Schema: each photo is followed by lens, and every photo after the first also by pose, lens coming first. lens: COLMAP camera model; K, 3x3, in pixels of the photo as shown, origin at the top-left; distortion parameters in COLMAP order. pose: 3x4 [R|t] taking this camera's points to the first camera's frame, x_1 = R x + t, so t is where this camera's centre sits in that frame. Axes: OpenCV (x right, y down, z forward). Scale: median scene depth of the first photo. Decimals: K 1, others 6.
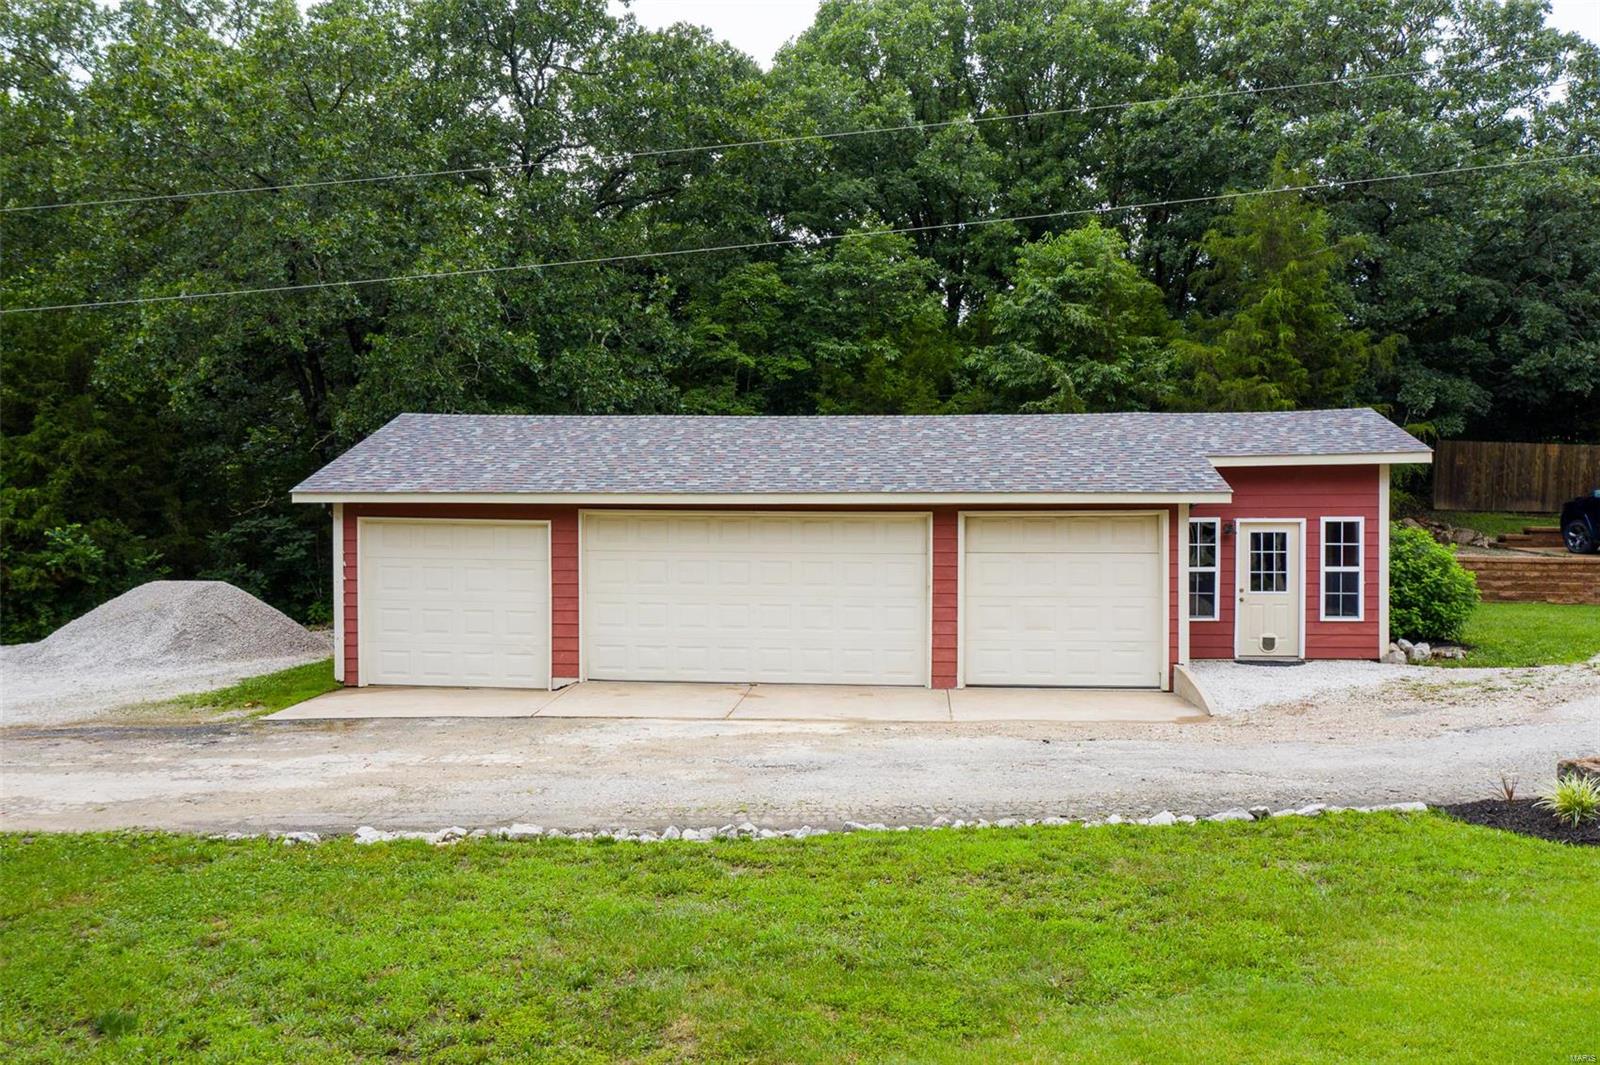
lens RADIAL K [[1279.7, 0, 800.0], [0, 1279.7, 532.5], [0, 0, 1]] dist [-0.008246, -0.003855]
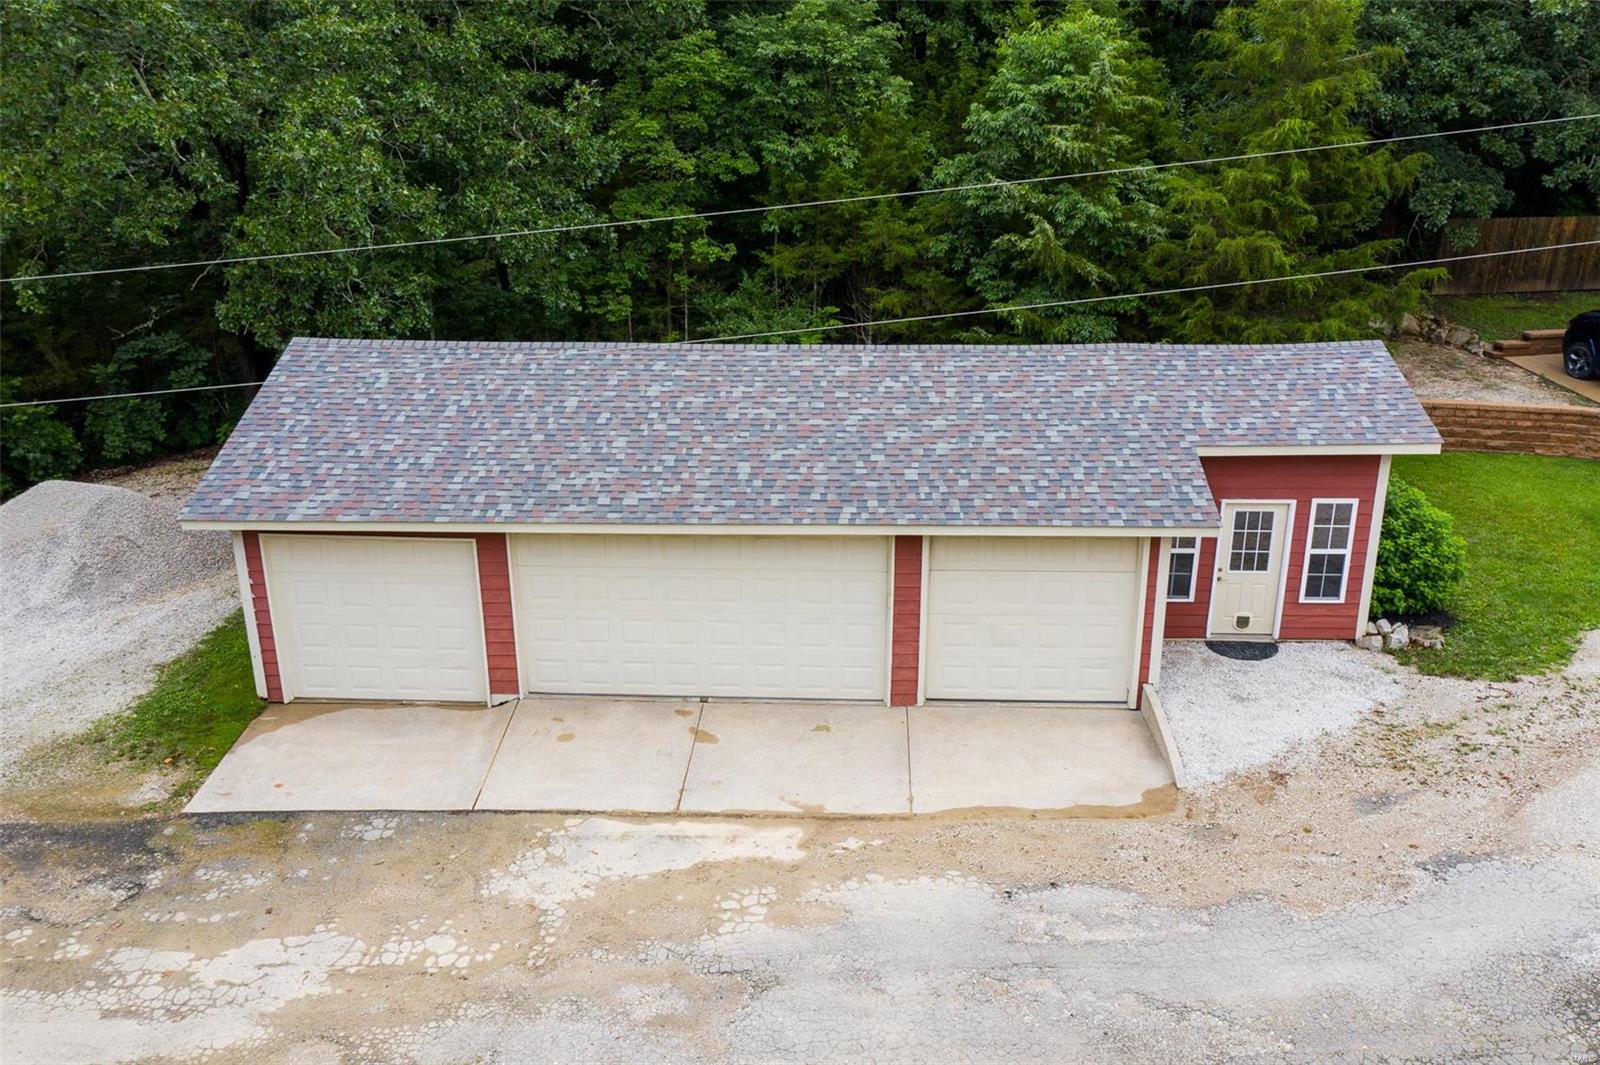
lens RADIAL K [[1317.1, 0, 800.0], [0, 1317.1, 532.5], [0, 0, 1]] dist [-0.001413, -0.005287]
pose [[0.999236, -0.016396, 0.035491, 0.002071], [0.004088, 0.946651, 0.322235, -0.295576], [-0.038880, -0.321843, 0.945994, 0.103290]]
